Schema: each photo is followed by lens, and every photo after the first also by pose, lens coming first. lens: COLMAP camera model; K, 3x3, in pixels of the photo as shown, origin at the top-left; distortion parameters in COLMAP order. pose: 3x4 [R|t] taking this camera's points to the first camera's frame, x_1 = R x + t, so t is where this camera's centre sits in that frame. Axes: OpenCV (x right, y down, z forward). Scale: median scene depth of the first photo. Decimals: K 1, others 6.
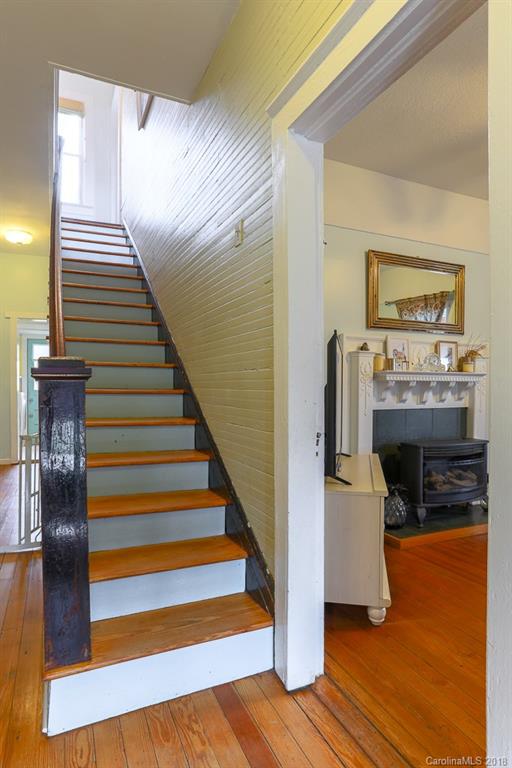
lens RADIAL K [[460.7, 0, 268.1], [0, 460.7, 387.2], [0, 0, 1]] dist [-0.004331, 0.000071]
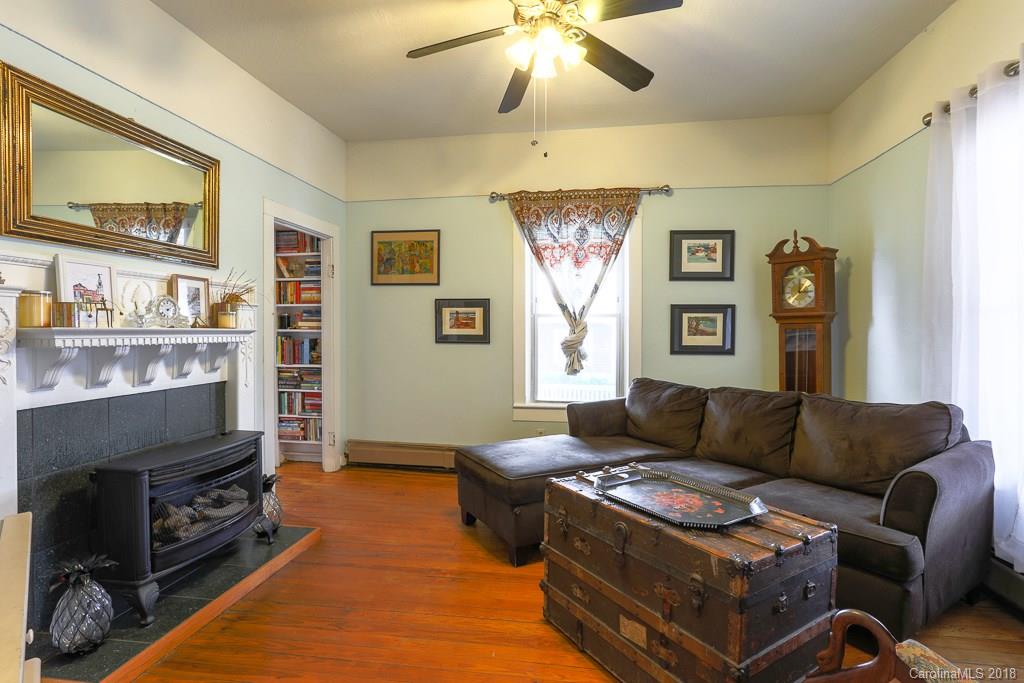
lens RADIAL K [[489.5, 0, 525.7], [0, 489.5, 334.4], [0, 0, 1]] dist [-0.061874, 0.026059]
pose [[0.540886, -0.015414, 0.840955, 0.106176], [0.009888, 0.999879, 0.011968, -0.029242], [-0.841038, 0.001842, 0.540973, 0.313673]]
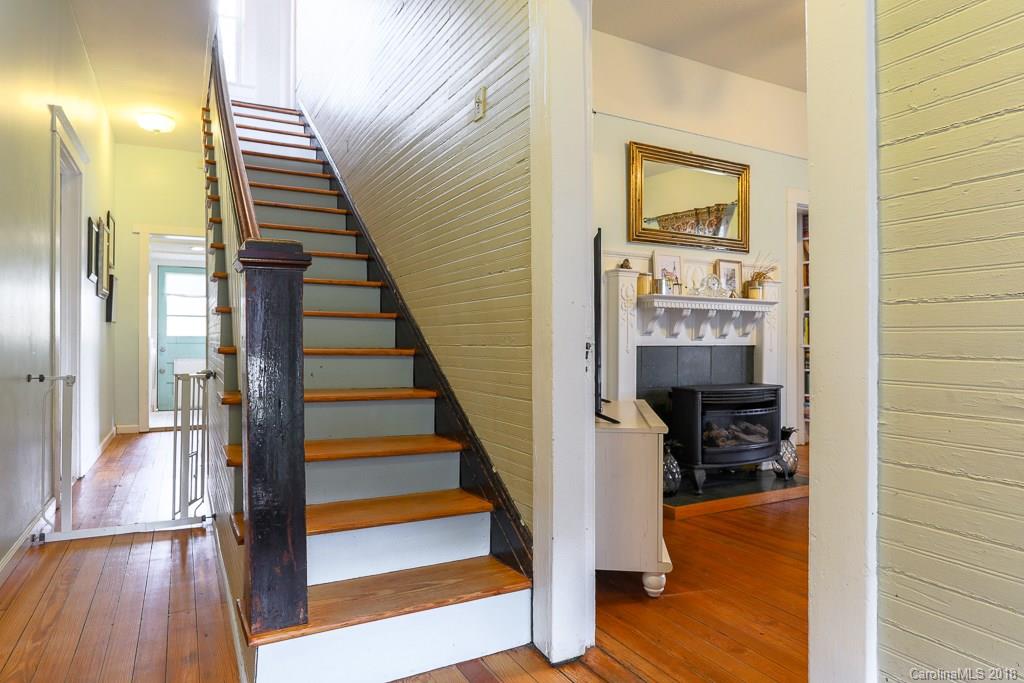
lens RADIAL K [[627.5, 0, 512.6], [0, 627.5, 331.0], [0, 0, 1]] dist [-0.002653, -0.000579]
pose [[0.998416, 0.001919, 0.056237, -0.040969], [-0.000549, 0.999703, -0.024369, 0.050460], [-0.056267, 0.024299, 0.998120, -0.044962]]
